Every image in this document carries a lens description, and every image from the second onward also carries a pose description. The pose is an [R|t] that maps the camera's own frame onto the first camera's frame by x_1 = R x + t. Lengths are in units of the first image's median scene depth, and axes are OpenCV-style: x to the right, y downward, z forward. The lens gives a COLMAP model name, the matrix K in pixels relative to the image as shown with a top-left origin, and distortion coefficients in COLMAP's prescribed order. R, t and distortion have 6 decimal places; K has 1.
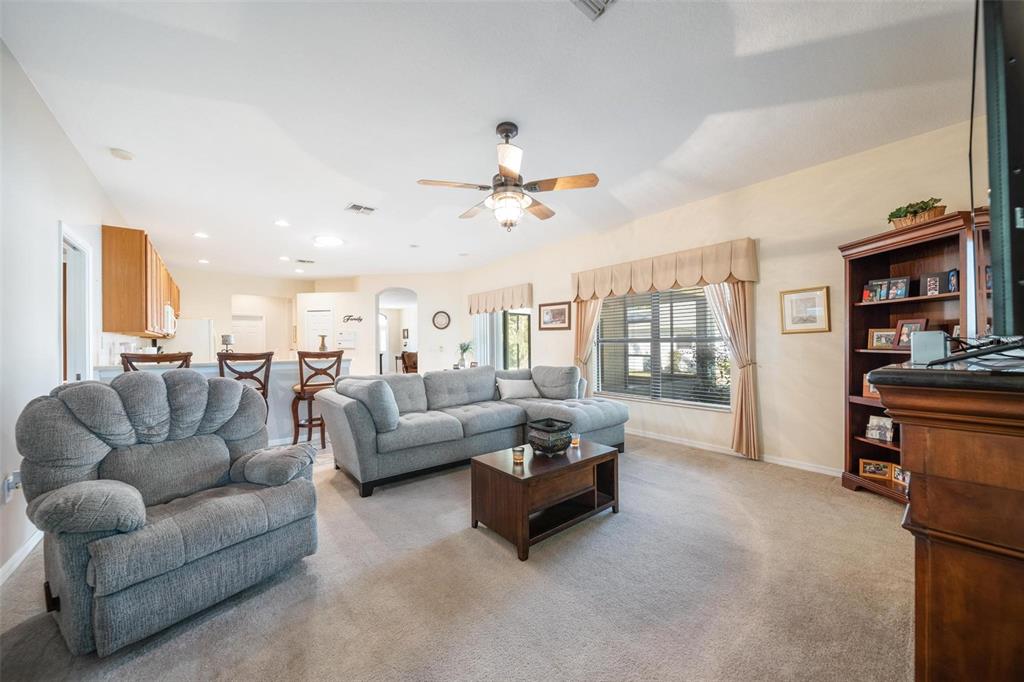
lens RADIAL K [[372.6, 0, 513.1], [0, 372.6, 342.6], [0, 0, 1]] dist [-0.003616, -0.000299]
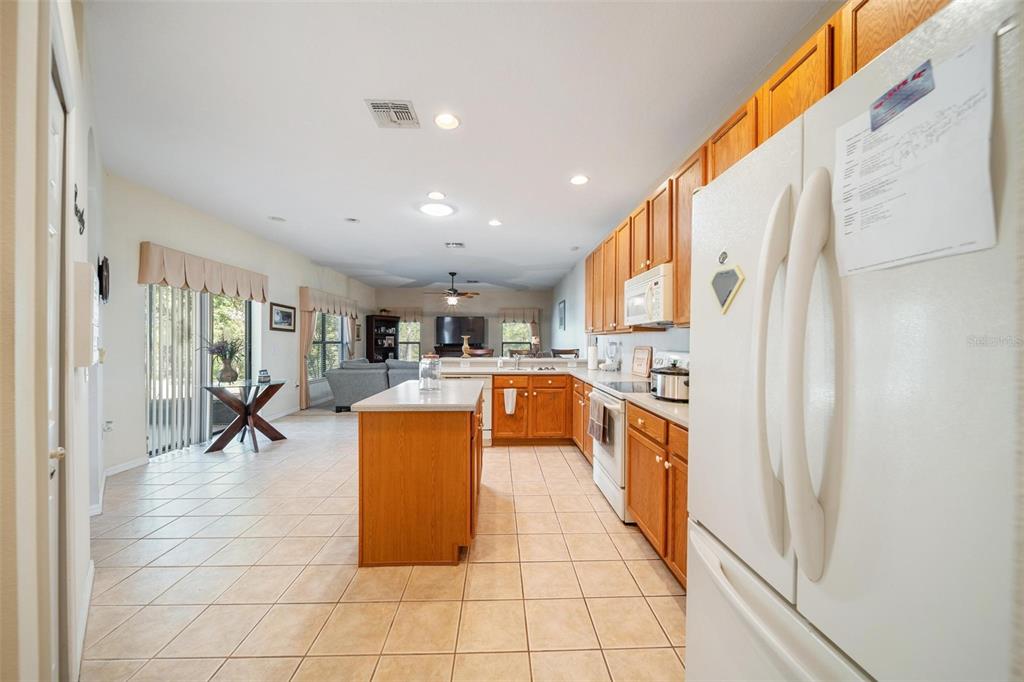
lens RADIAL K [[372.6, 0, 513.9], [0, 372.6, 342.8], [0, 0, 1]] dist [-0.003616, -0.000299]
pose [[-0.799729, 0.003083, 0.600353, -1.030415], [-0.002110, 0.999966, -0.007945, 0.005037], [-0.600357, -0.007621, -0.799696, 1.464091]]
